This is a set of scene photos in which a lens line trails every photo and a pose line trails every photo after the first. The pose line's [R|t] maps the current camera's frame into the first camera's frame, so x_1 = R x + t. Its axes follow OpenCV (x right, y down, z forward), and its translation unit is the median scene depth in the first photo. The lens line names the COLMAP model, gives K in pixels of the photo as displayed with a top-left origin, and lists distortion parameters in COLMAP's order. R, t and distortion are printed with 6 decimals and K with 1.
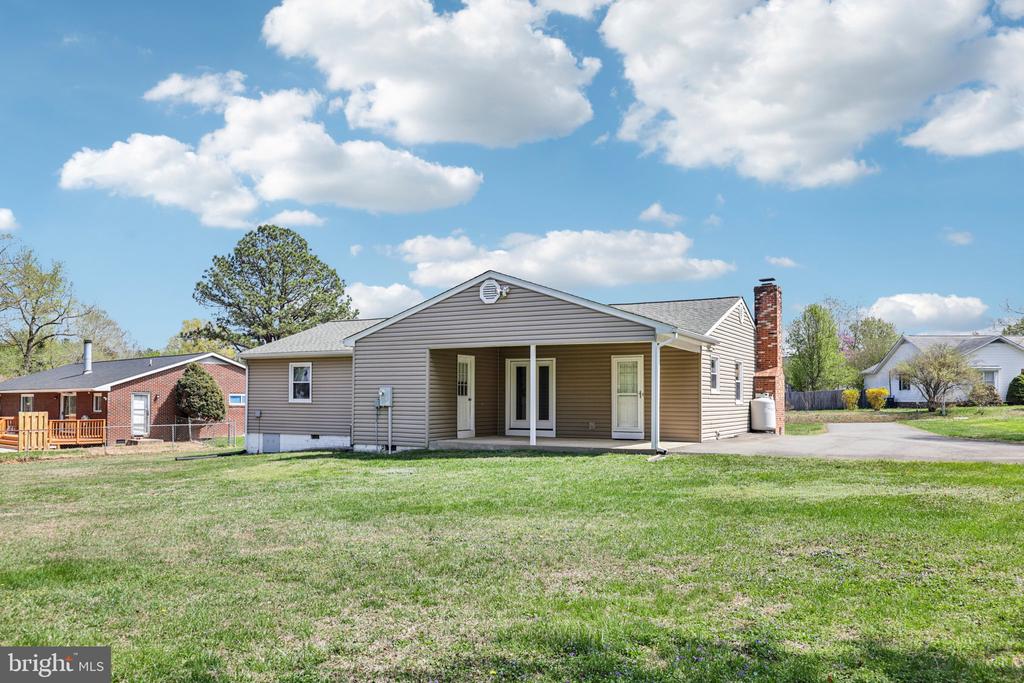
lens RADIAL K [[768.7, 0, 514.8], [0, 768.7, 369.2], [0, 0, 1]] dist [-0.003974, -0.001033]
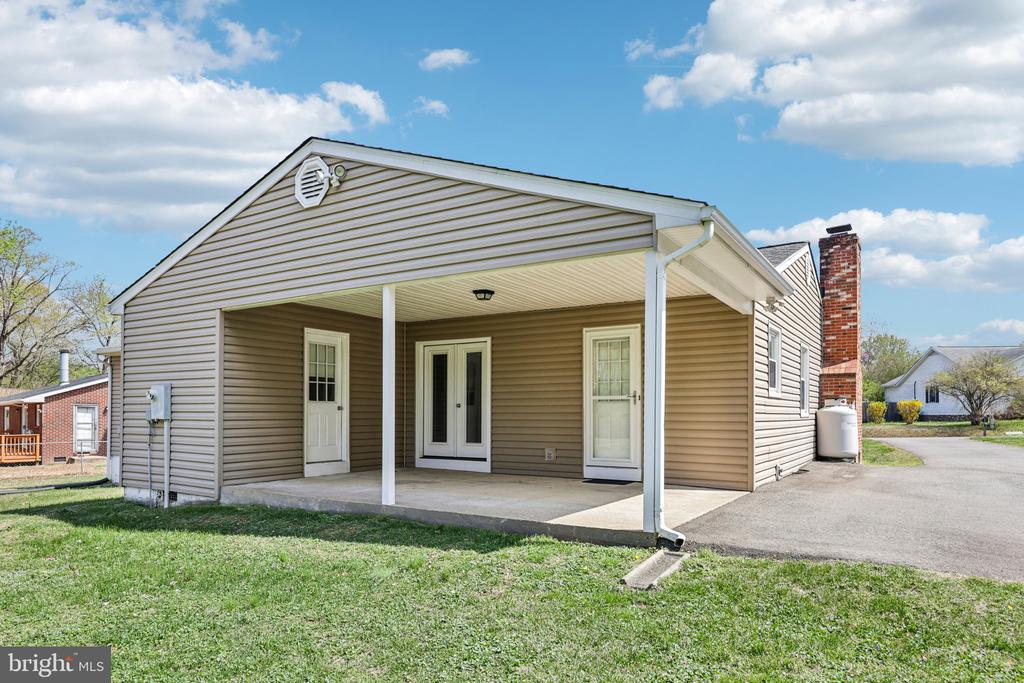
lens RADIAL K [[640.9, 0, 510.4], [0, 640.9, 406.8], [0, 0, 1]] dist [-0.004469, -0.000513]
pose [[0.997544, -0.001610, -0.070023, 0.094472], [0.003609, 0.999589, 0.028423, 0.022613], [0.069949, -0.028606, 0.997140, 0.477214]]
